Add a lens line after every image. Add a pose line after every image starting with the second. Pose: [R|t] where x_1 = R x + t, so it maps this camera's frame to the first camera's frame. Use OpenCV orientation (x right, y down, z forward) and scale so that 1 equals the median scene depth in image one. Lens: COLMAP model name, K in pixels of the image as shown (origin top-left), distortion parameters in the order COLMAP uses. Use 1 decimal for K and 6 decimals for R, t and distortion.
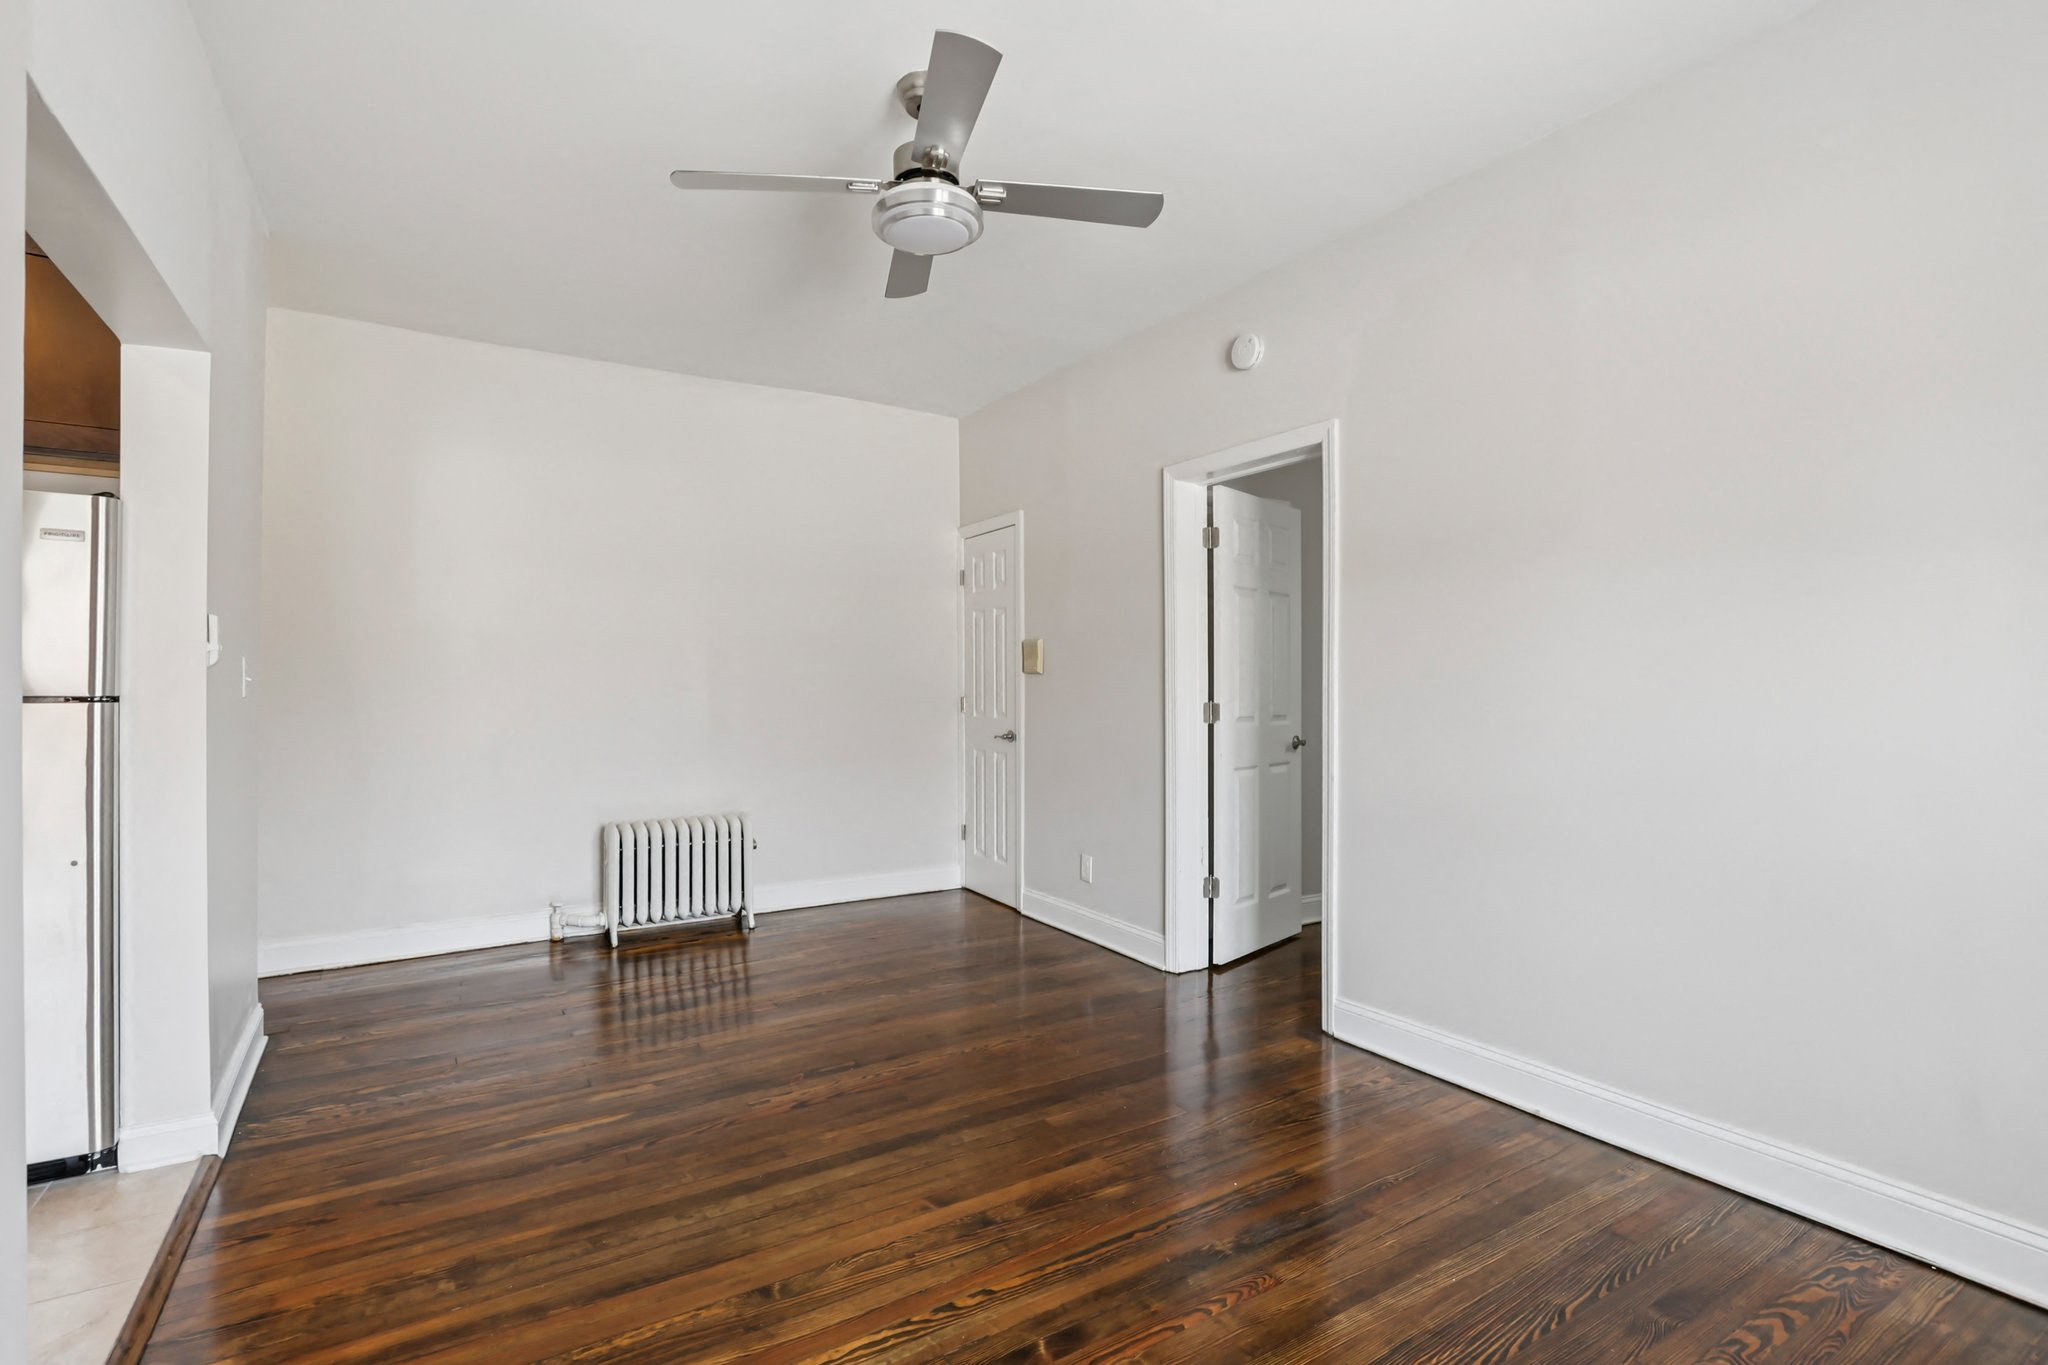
lens RADIAL K [[946.3, 0, 1018.8], [0, 946.3, 687.9], [0, 0, 1]] dist [-0.003740, -0.000512]
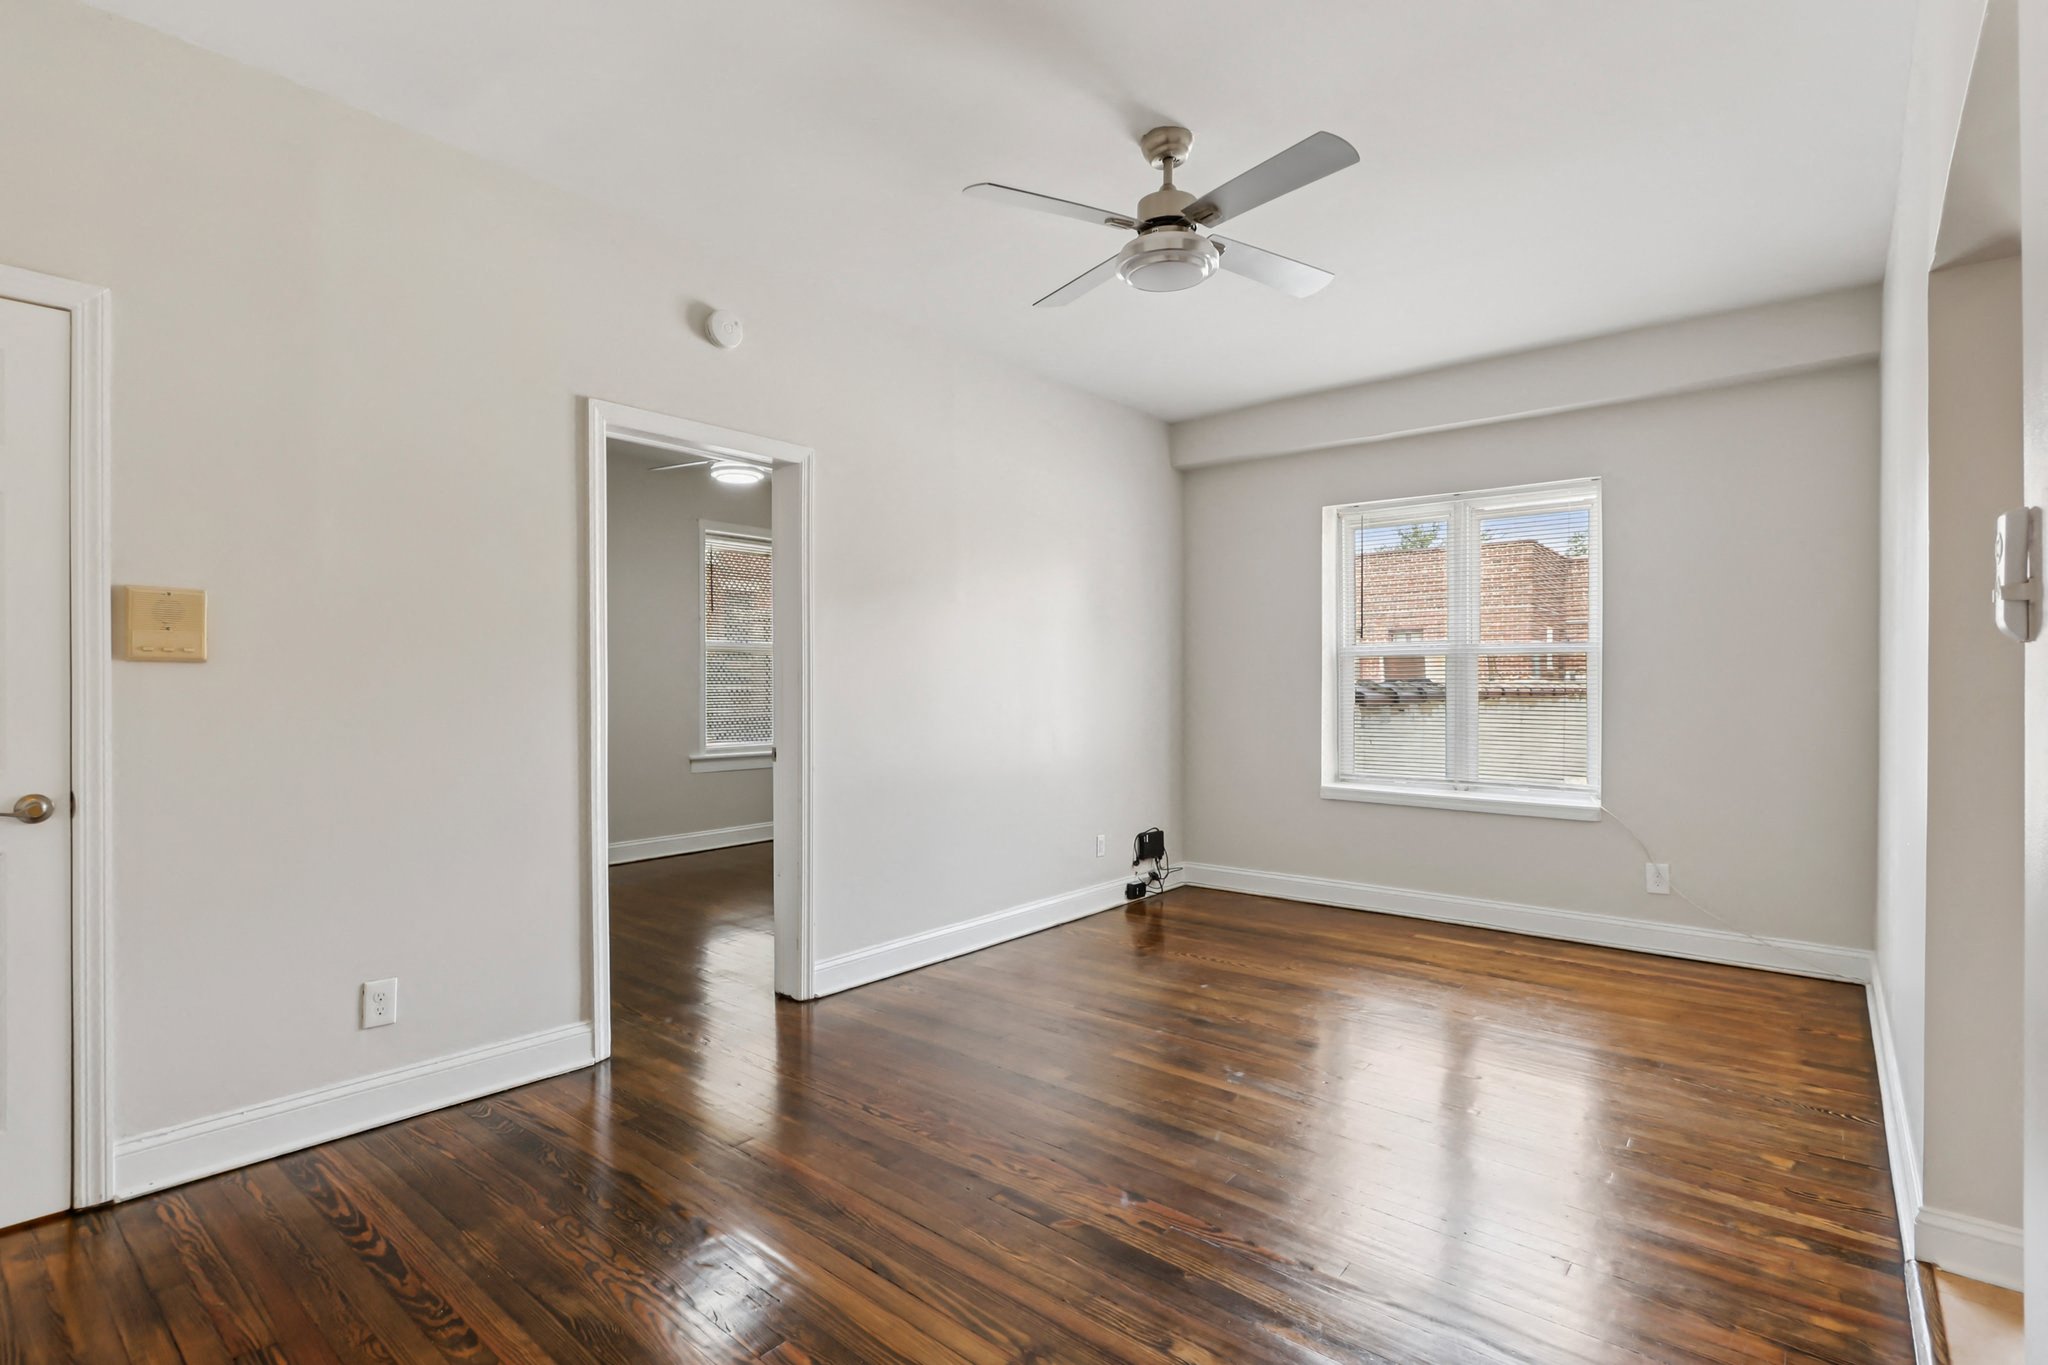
lens RADIAL K [[978.1, 0, 1000.9], [0, 978.1, 674.5], [0, 0, 1]] dist [-0.003897, 0.000923]
pose [[-0.302629, 0.003462, 0.953102, -0.841895], [-0.007552, 0.999953, -0.006030, -0.013141], [-0.953078, -0.009022, -0.302589, 1.136869]]
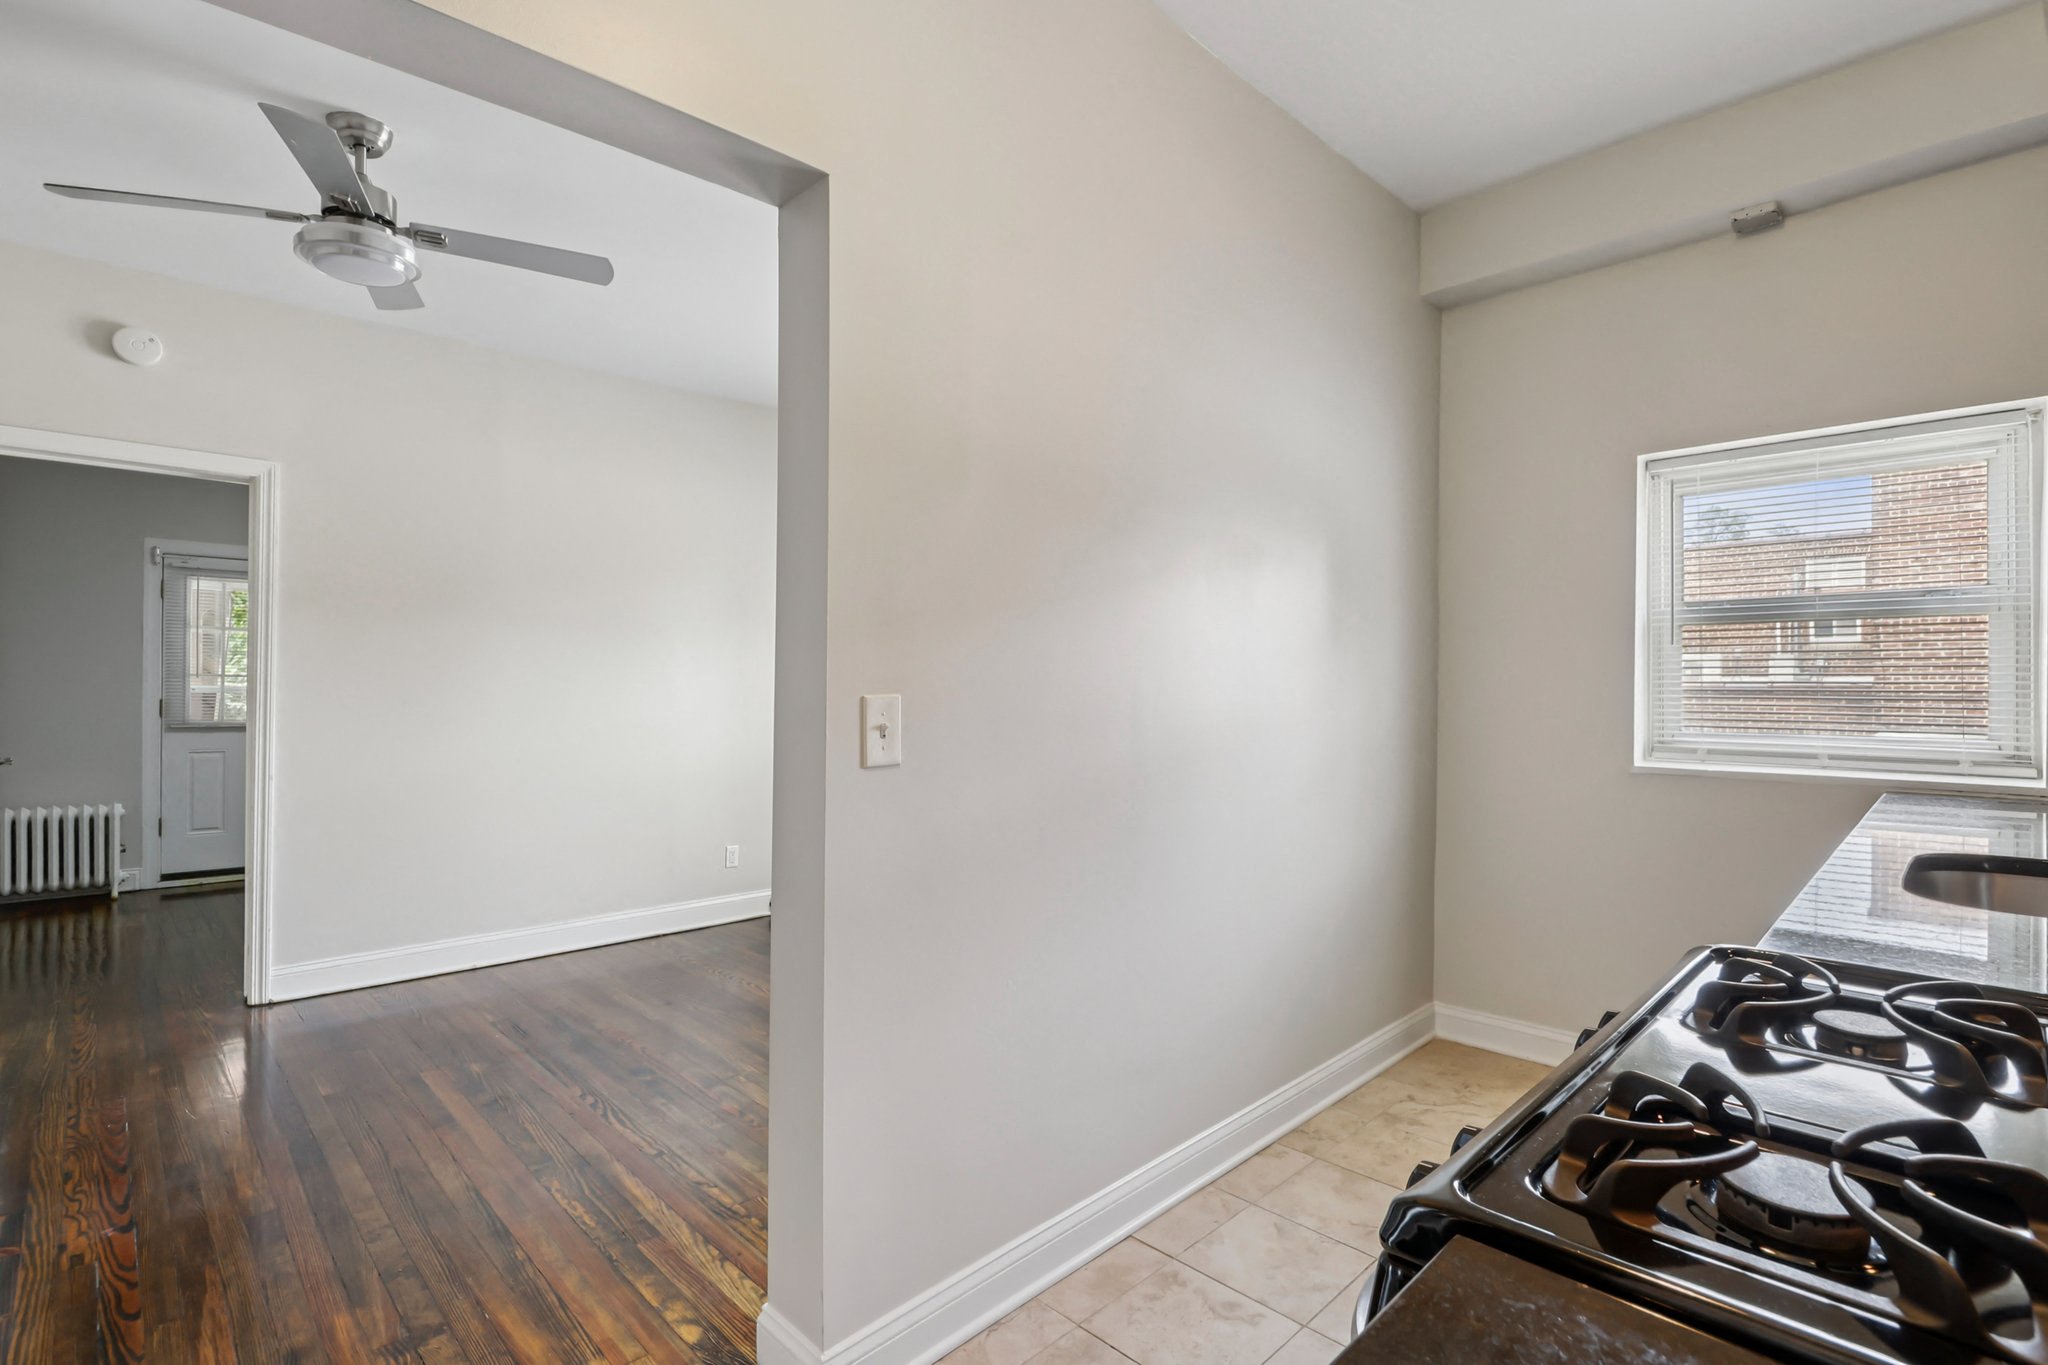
lens RADIAL K [[946.3, 0, 1018.8], [0, 946.3, 687.9], [0, 0, 1]] dist [-0.003740, -0.000512]
pose [[-0.203011, 0.002566, 0.979173, -0.960029], [-0.010561, 0.999933, -0.004810, -0.016778], [-0.979119, -0.011318, -0.202970, 0.352723]]
